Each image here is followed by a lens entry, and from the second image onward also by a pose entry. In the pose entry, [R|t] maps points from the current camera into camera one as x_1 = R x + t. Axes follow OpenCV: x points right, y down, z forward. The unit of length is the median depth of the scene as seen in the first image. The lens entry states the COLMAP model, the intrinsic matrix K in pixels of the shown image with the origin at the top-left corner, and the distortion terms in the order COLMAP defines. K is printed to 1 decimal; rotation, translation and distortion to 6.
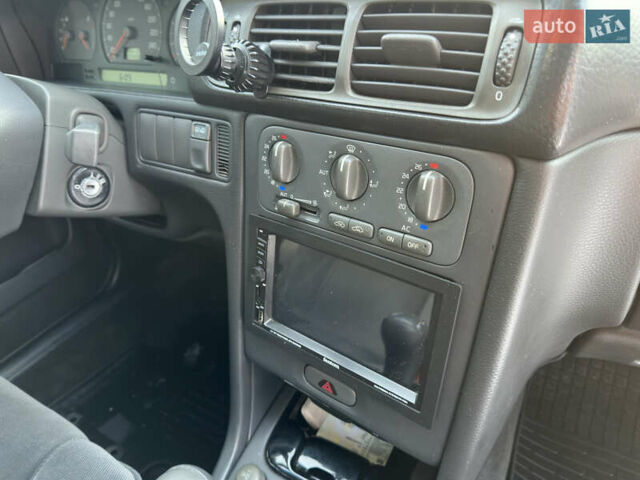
lens RADIAL K [[455.6, 0, 316.7], [0, 455.6, 237.6], [0, 0, 1]] dist [0.049076, -0.076299]
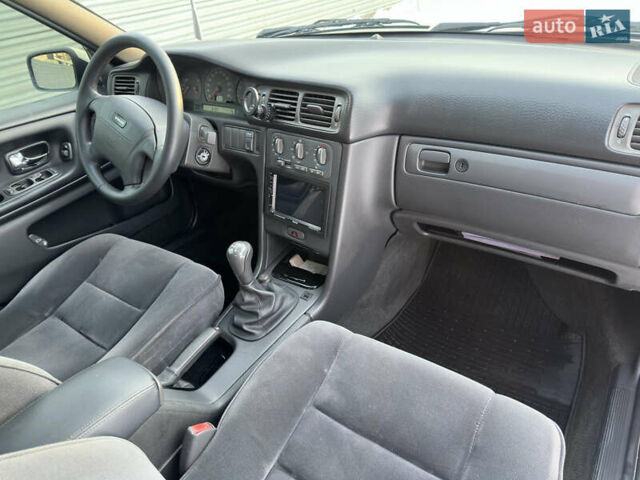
lens RADIAL K [[444.0, 0, 320.0], [0, 444.0, 240.0], [0, 0, 1]] dist [0.150131, -0.226933]
pose [[0.996837, 0.034852, -0.071429, 0.376854], [-0.035883, 0.999269, -0.013195, 0.418972], [0.070917, 0.015716, 0.997358, -1.630303]]
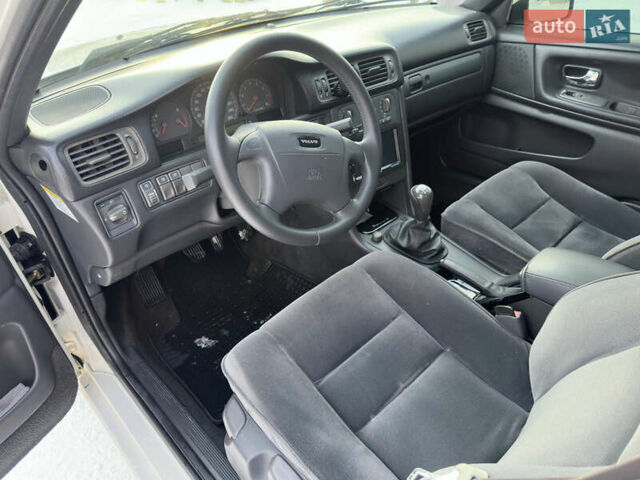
lens RADIAL K [[452.0, 0, 320.0], [0, 452.0, 240.0], [0, 0, 1]] dist [0.072759, -0.106361]
pose [[0.271212, -0.484784, 0.831522, -2.975649], [0.536684, 0.793308, 0.287459, -0.481961], [-0.799009, 0.368302, 0.475331, 0.025064]]
